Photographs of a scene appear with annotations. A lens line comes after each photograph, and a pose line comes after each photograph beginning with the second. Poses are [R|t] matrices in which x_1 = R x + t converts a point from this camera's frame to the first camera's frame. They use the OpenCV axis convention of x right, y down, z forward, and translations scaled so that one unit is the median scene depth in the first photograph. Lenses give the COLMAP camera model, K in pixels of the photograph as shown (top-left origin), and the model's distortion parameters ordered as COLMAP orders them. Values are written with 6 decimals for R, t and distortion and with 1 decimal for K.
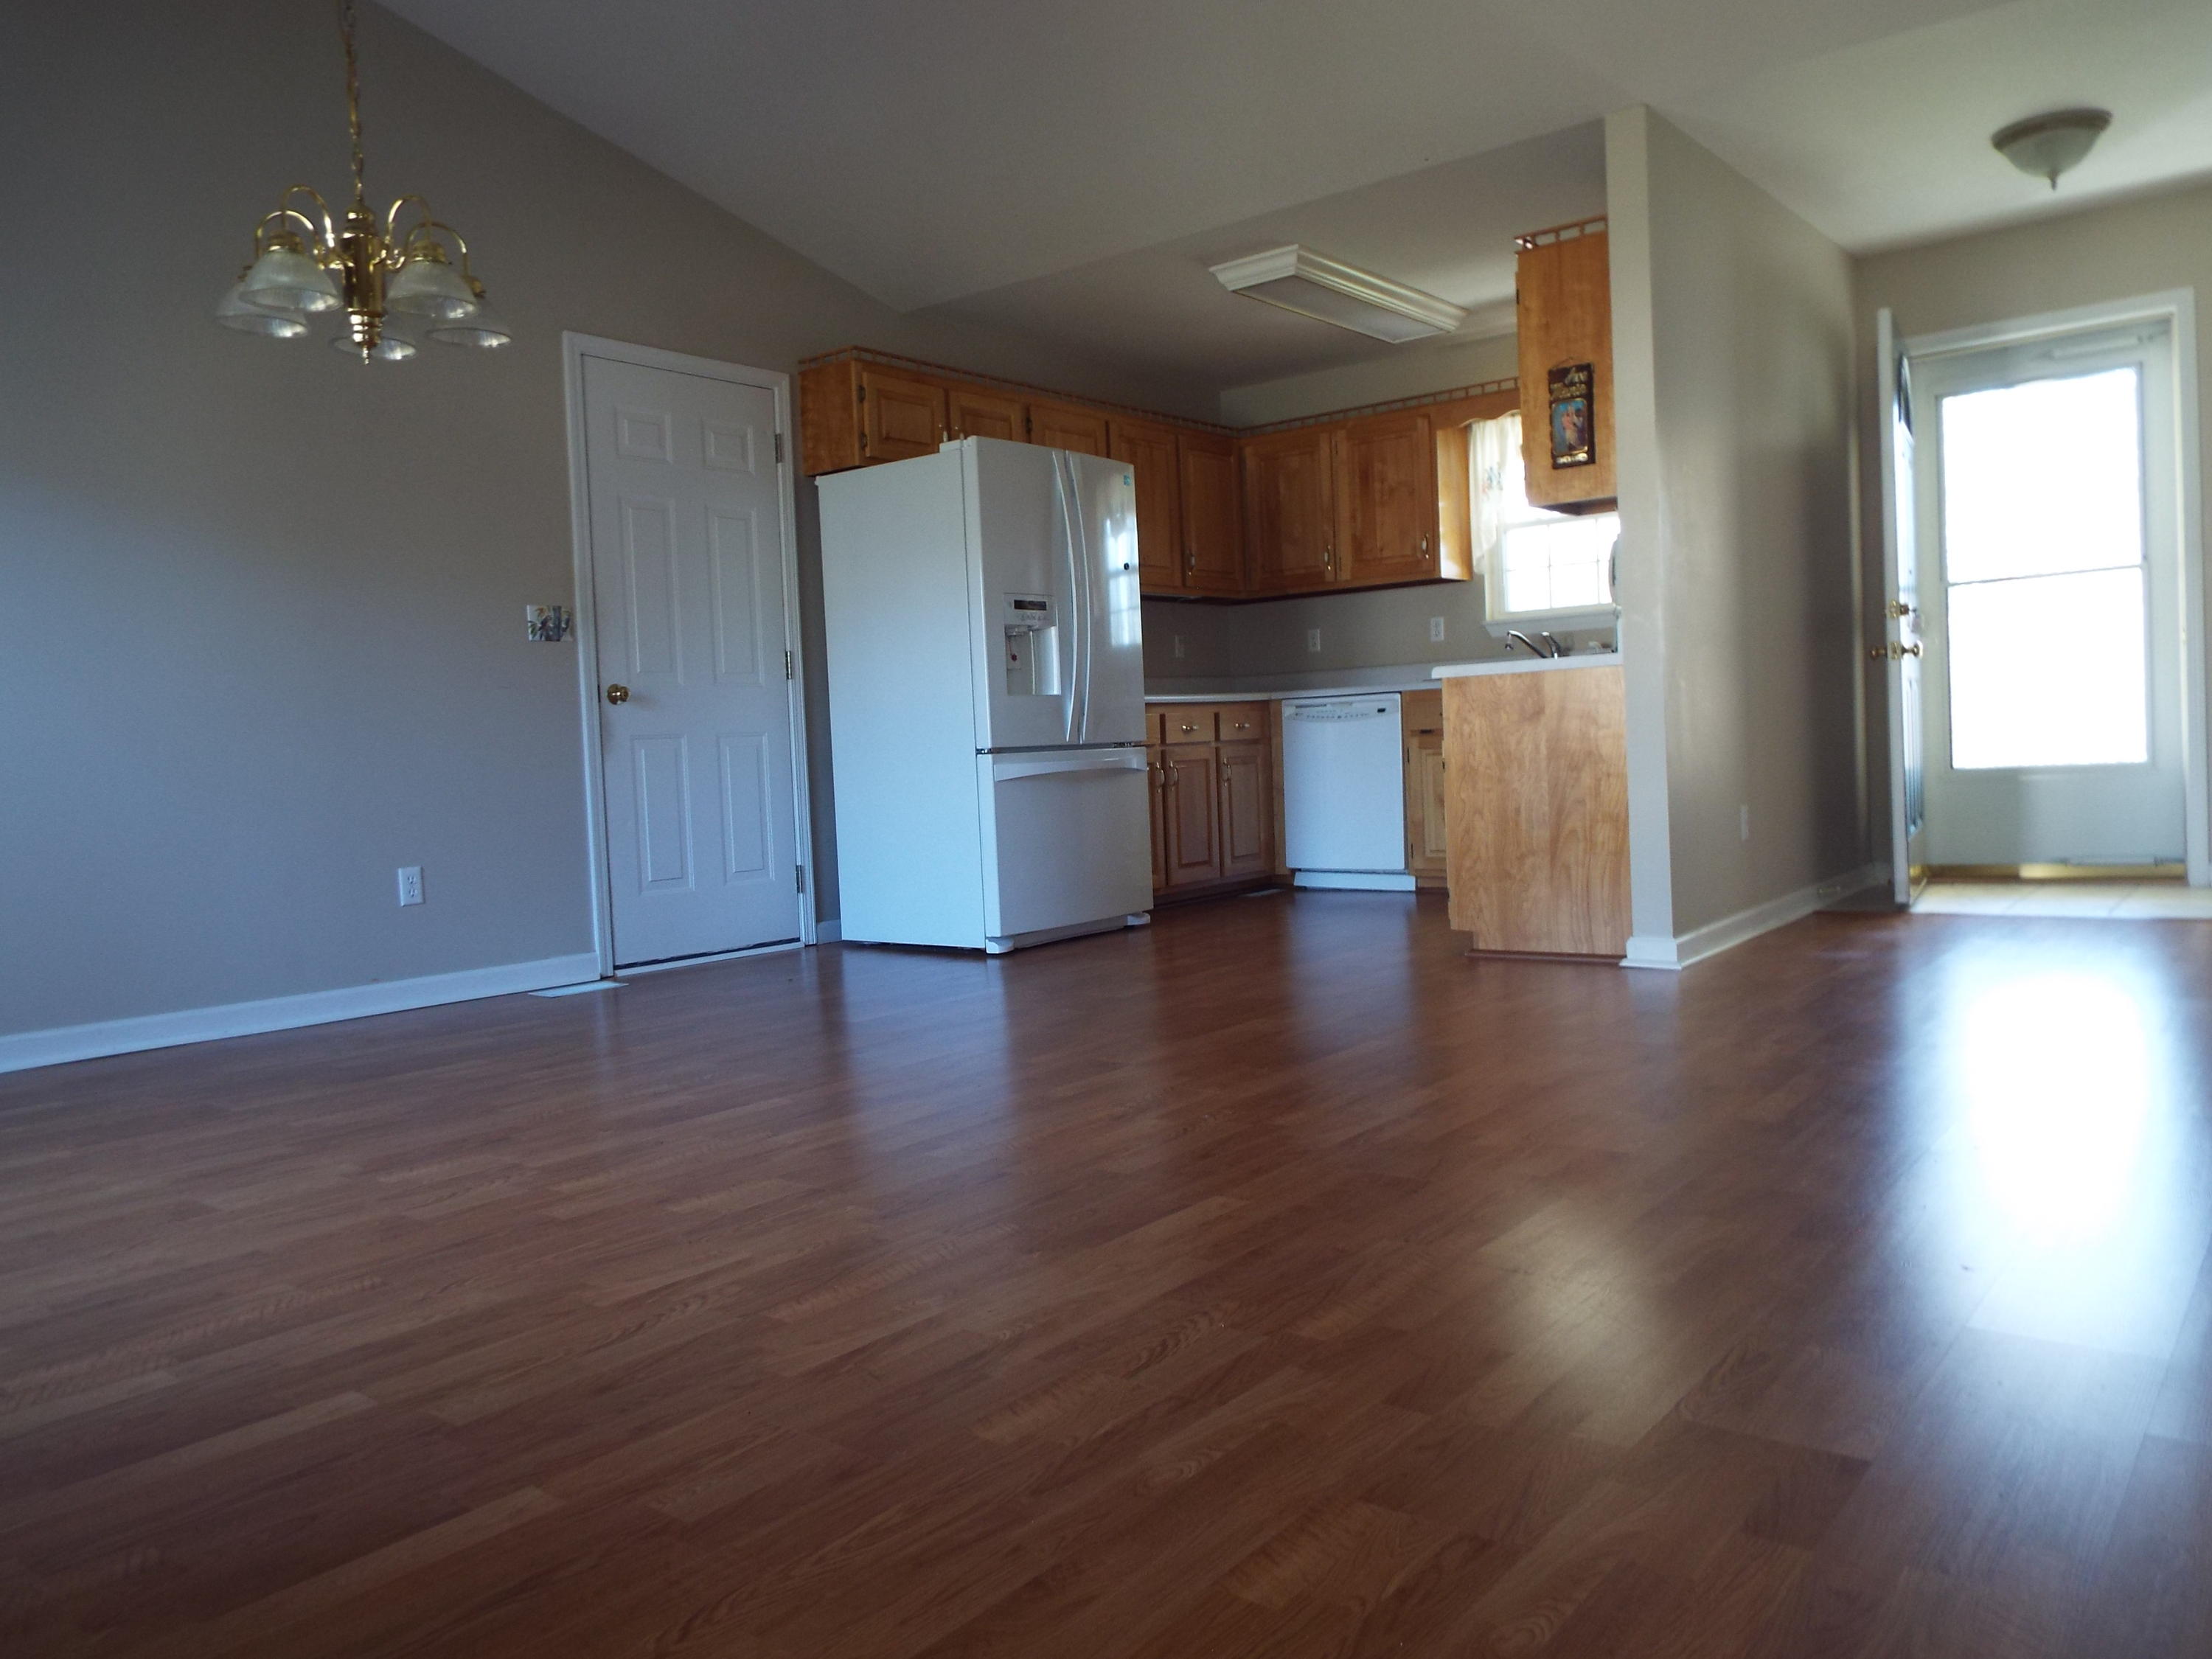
lens RADIAL K [[1621.8, 0, 1112.5], [0, 1621.8, 823.5], [0, 0, 1]] dist [-0.023641, 0.029796]
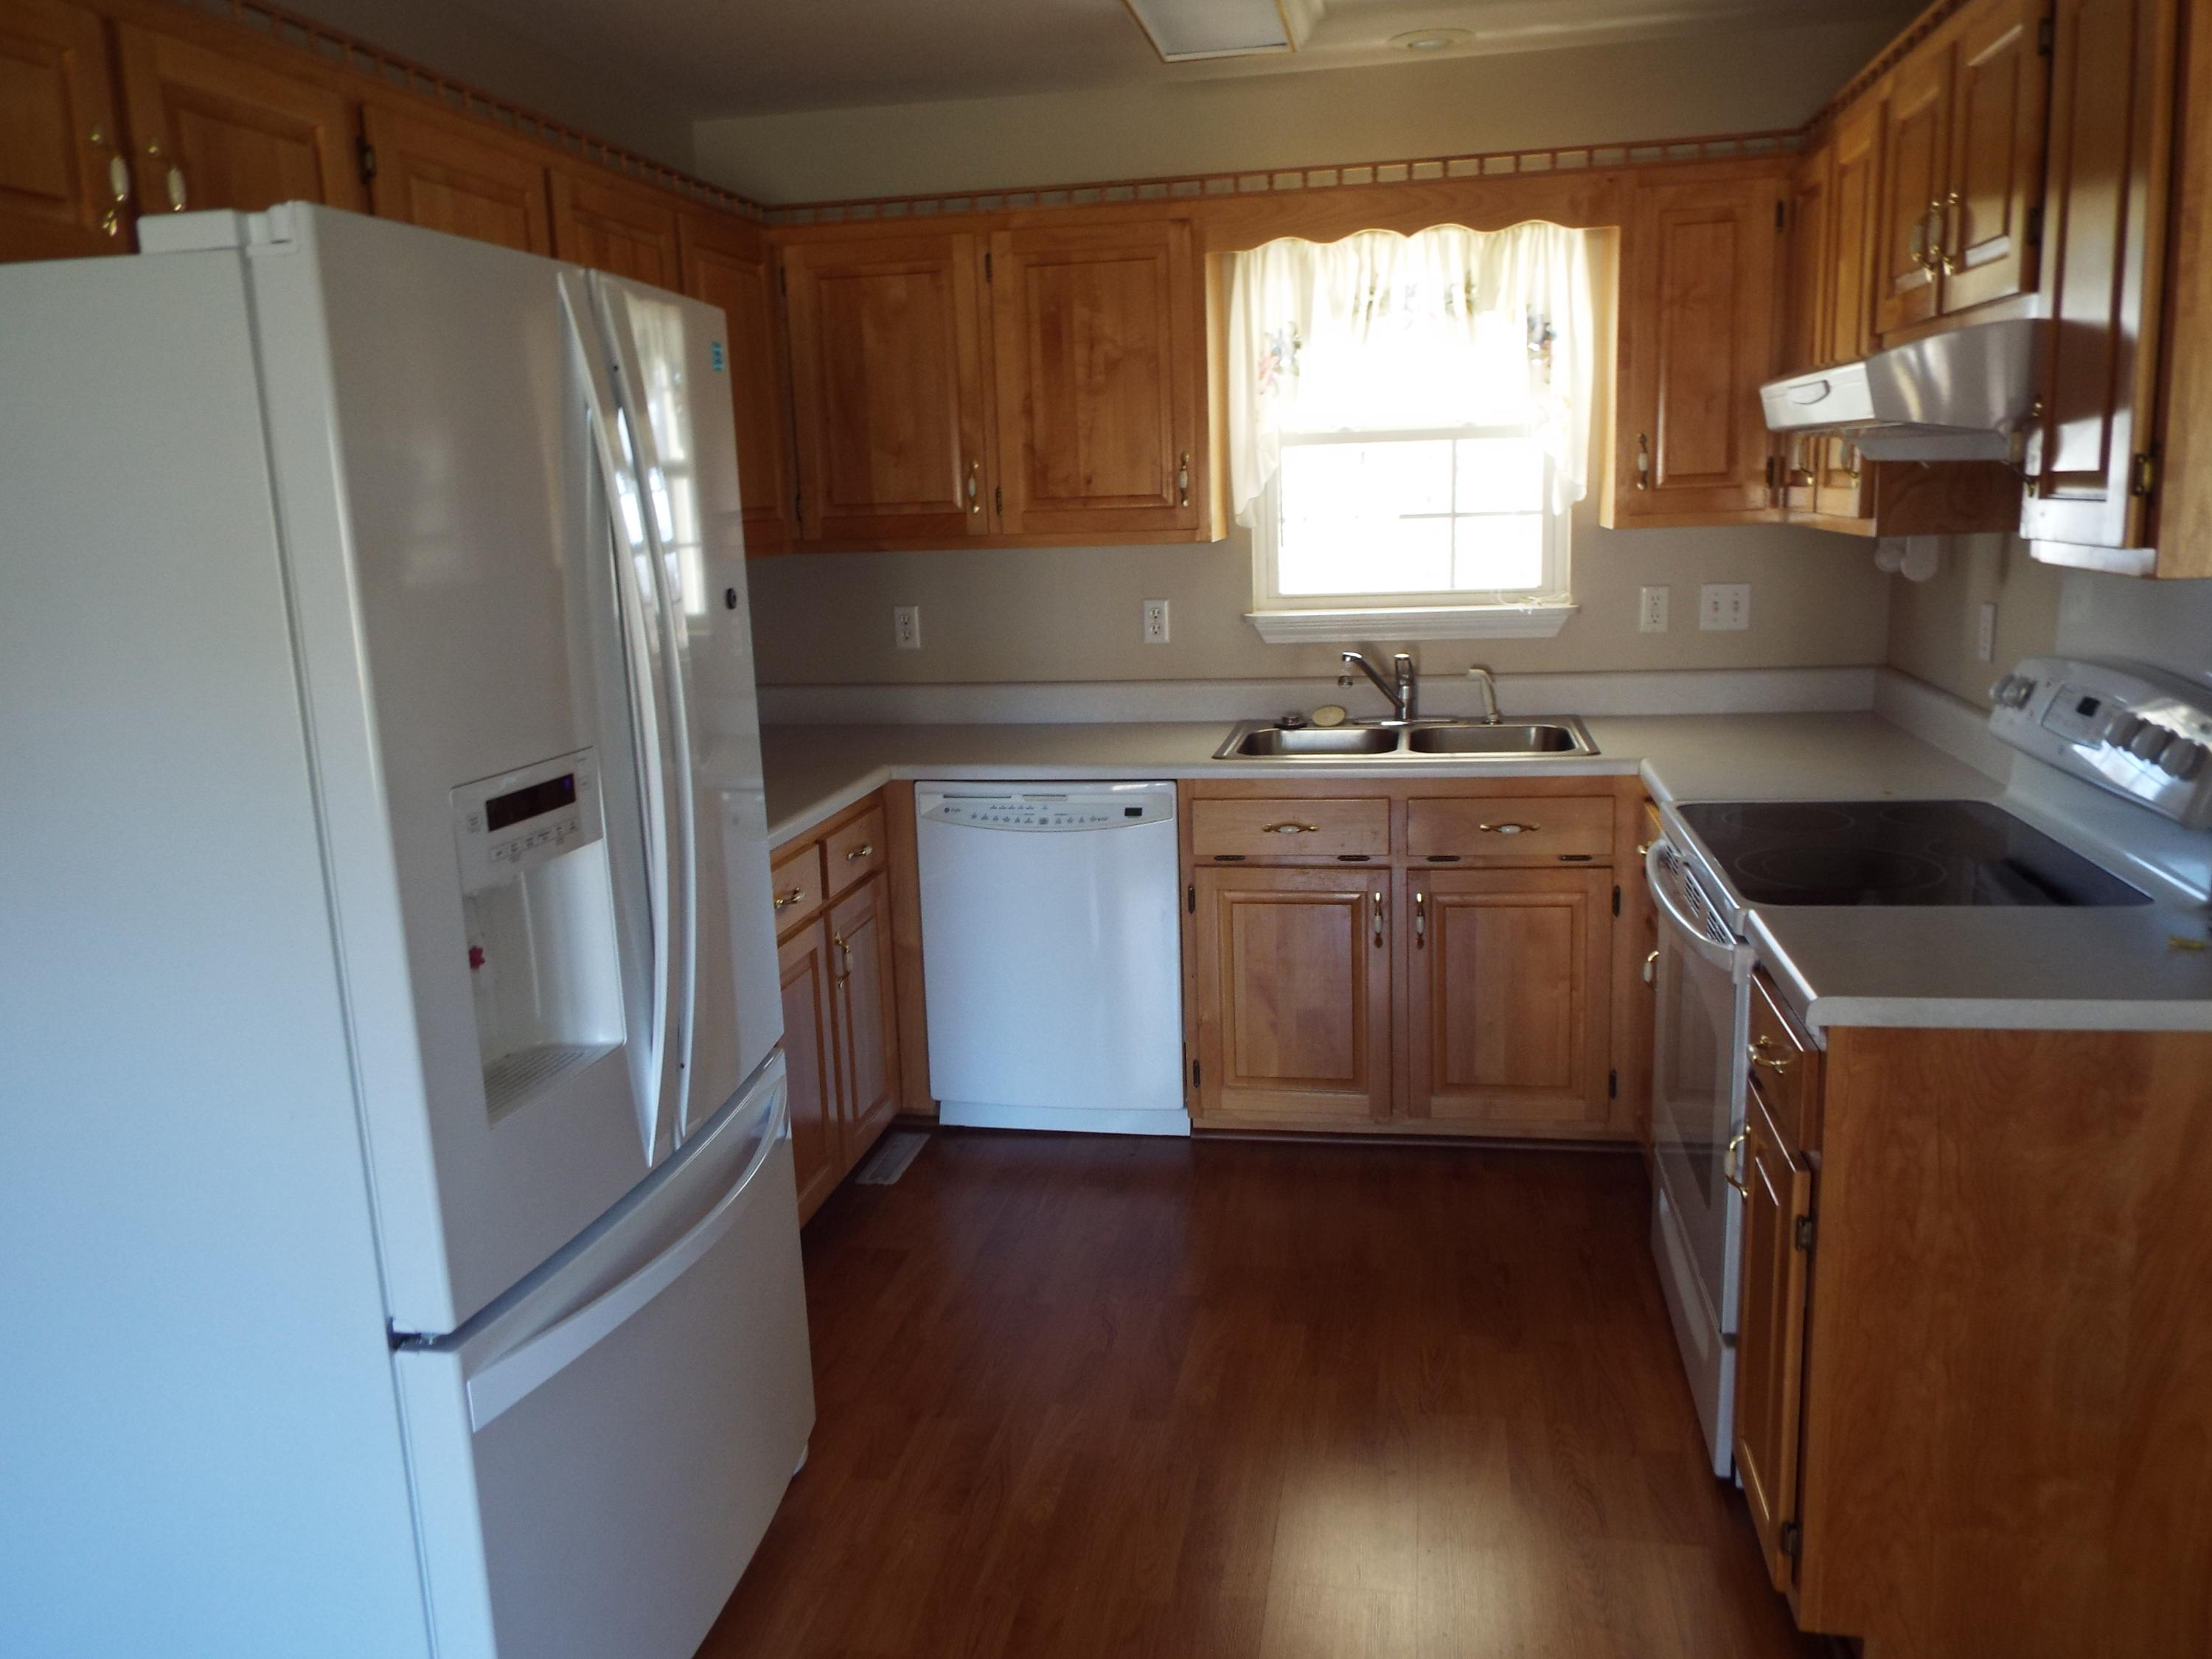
lens RADIAL K [[1632.7, 0, 1141.0], [0, 1632.7, 828.2], [0, 0, 1]] dist [-0.024824, -0.004600]
pose [[0.879682, -0.080579, 0.468687, -0.074121], [0.018235, 0.990531, 0.136072, -0.134493], [-0.475214, -0.111154, 0.872821, 0.547294]]
